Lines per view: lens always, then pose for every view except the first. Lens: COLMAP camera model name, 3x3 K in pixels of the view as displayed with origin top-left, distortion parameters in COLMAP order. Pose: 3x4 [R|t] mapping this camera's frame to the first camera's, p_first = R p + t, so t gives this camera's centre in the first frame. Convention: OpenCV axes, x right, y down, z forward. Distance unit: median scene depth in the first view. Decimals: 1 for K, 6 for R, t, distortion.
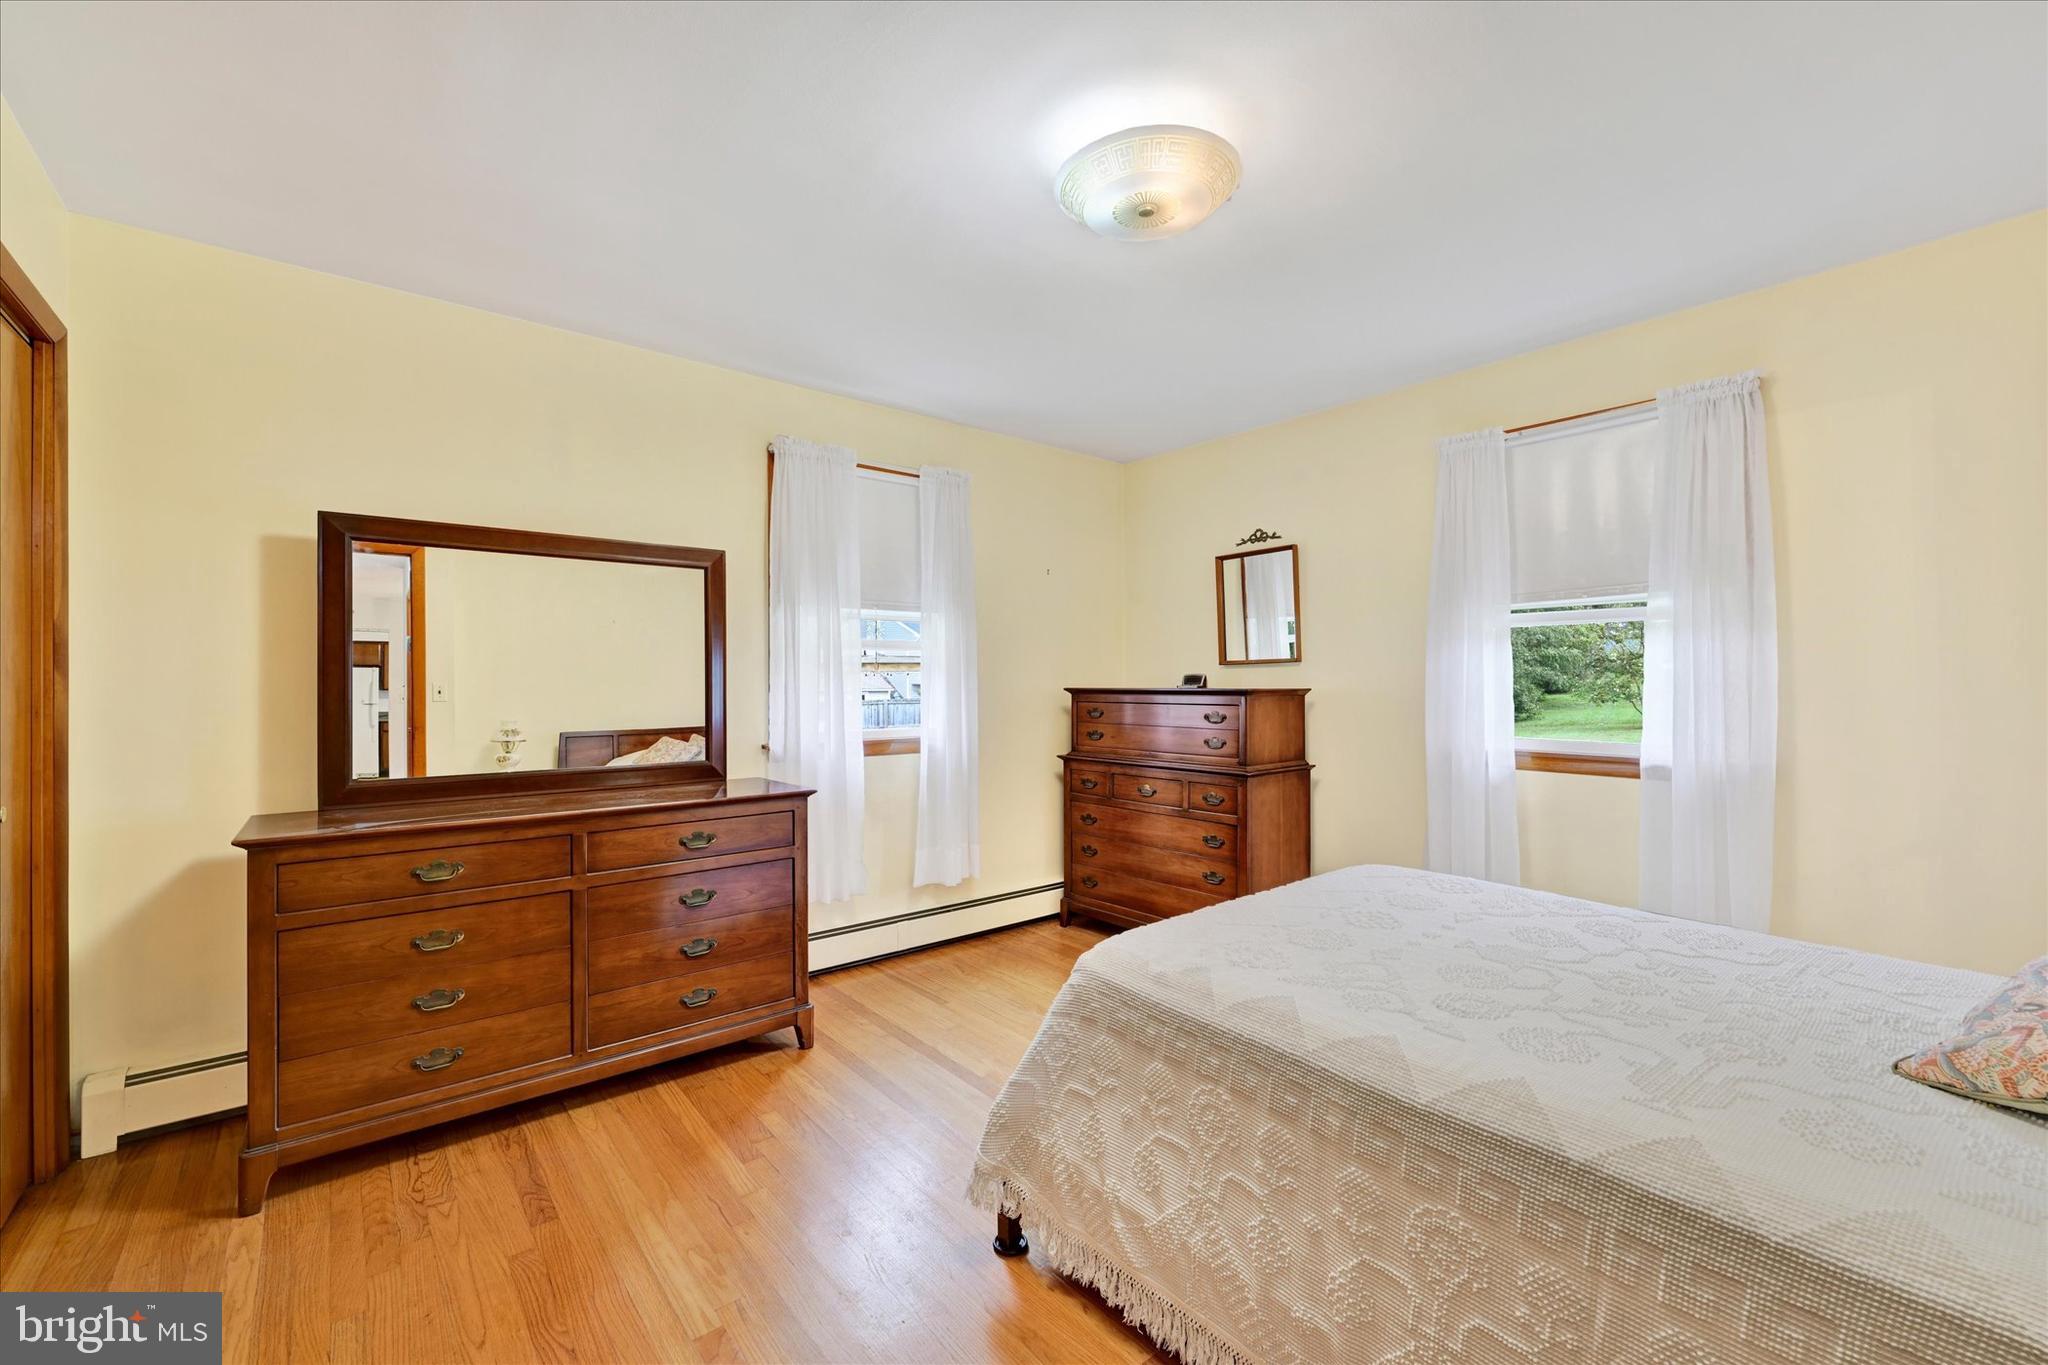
lens RADIAL K [[835.8, 0, 1020.3], [0, 835.8, 675.4], [0, 0, 1]] dist [0.004751, 0.000302]
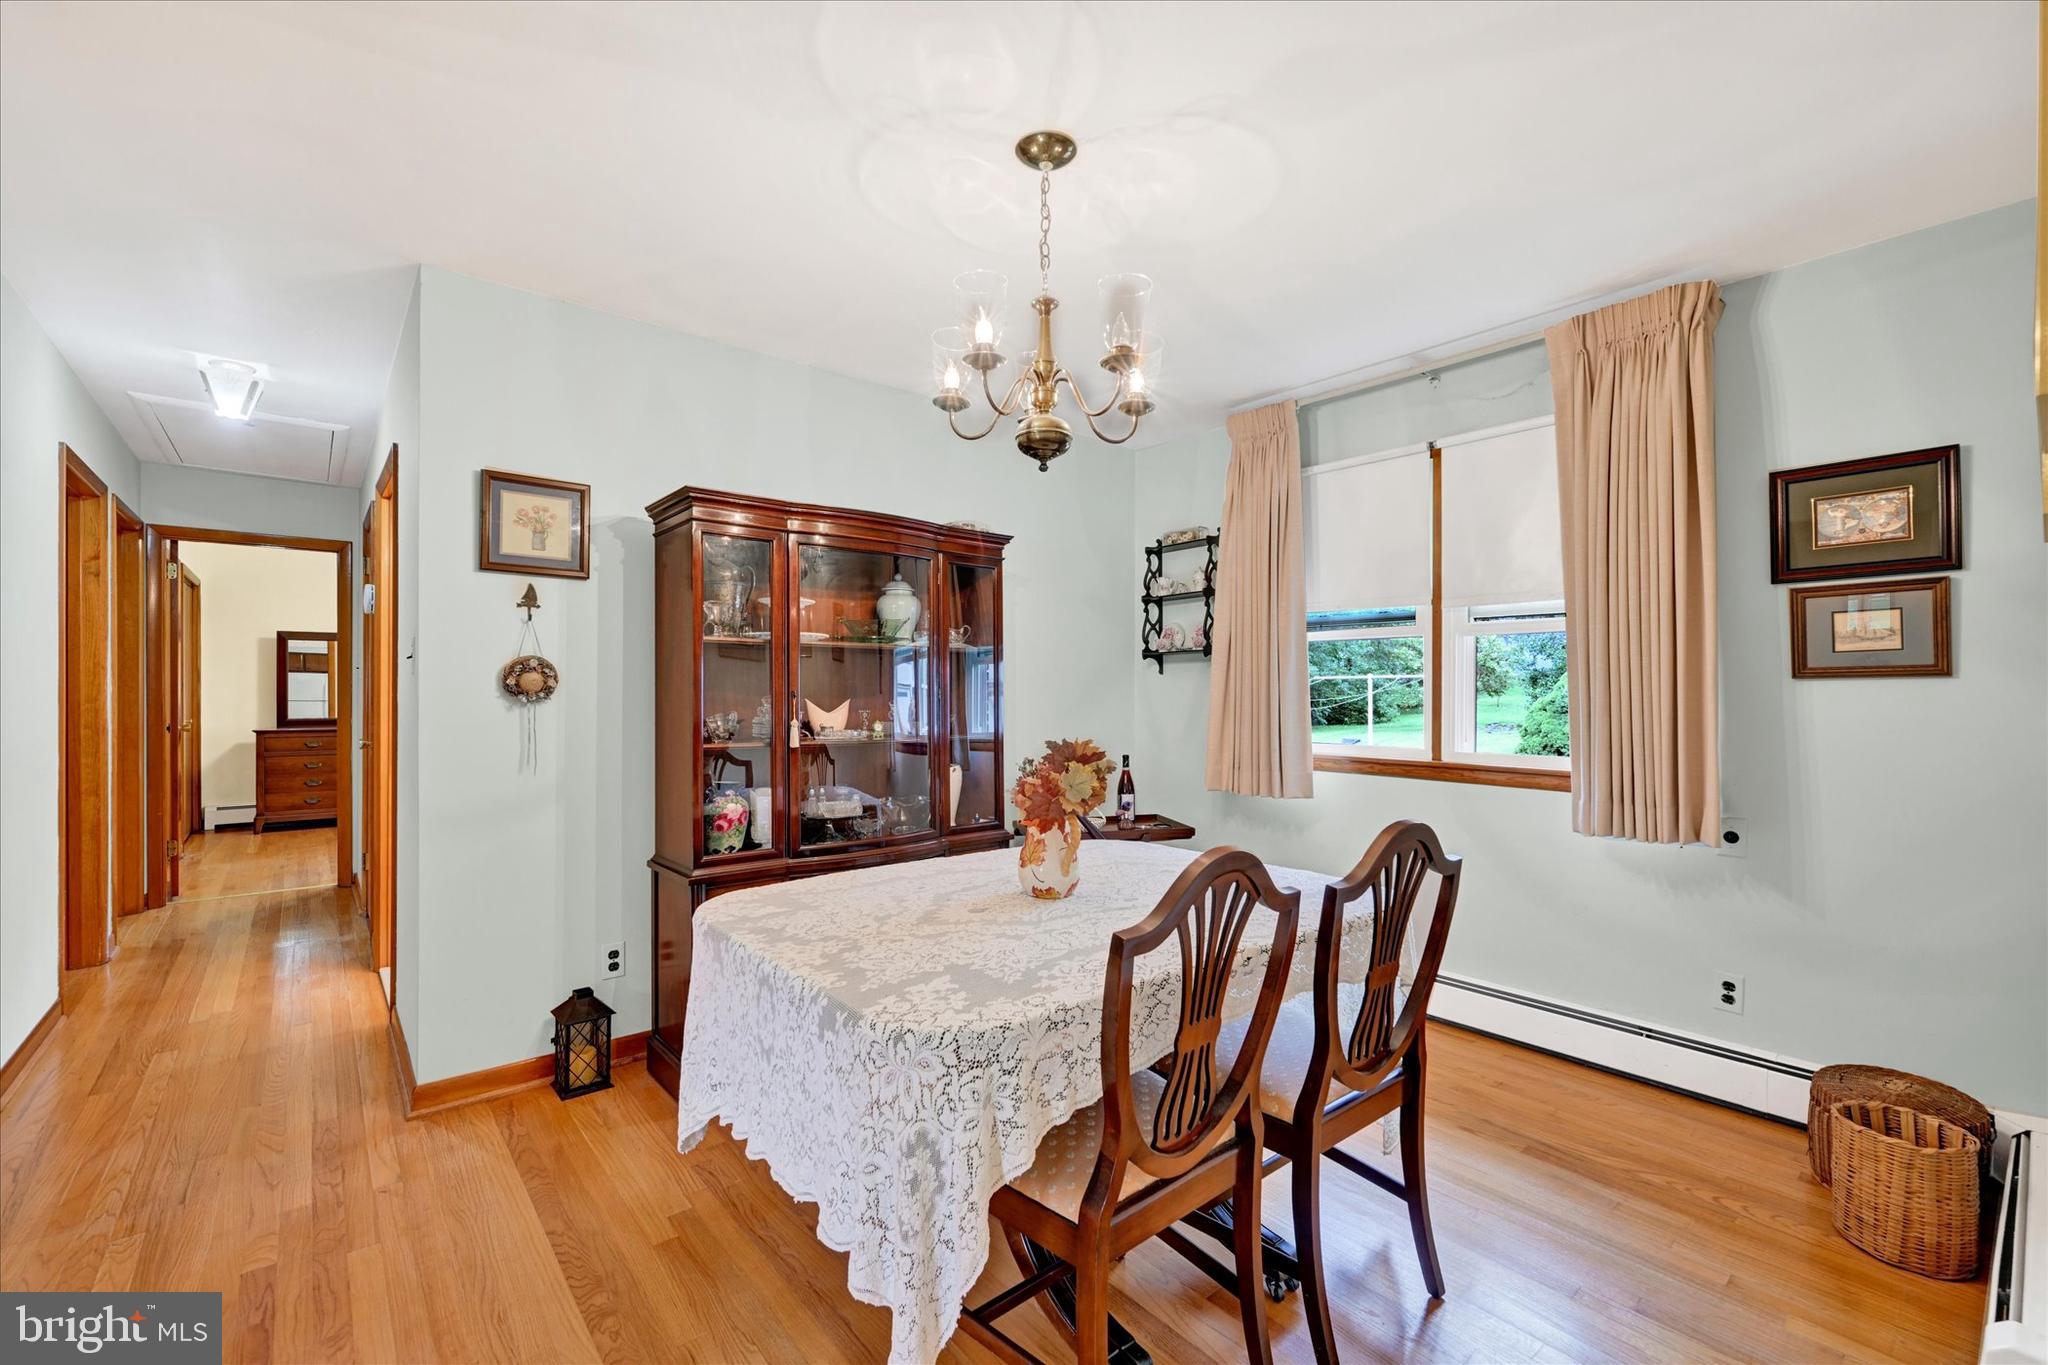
lens RADIAL K [[835.8, 0, 1008.2], [0, 835.8, 685.8], [0, 0, 1]] dist [0.004751, 0.000302]
pose [[0.999979, 0.002550, -0.005988, 2.012244], [-0.002523, 0.999986, 0.004577, -0.011736], [0.006000, -0.004562, 0.999972, -2.227700]]
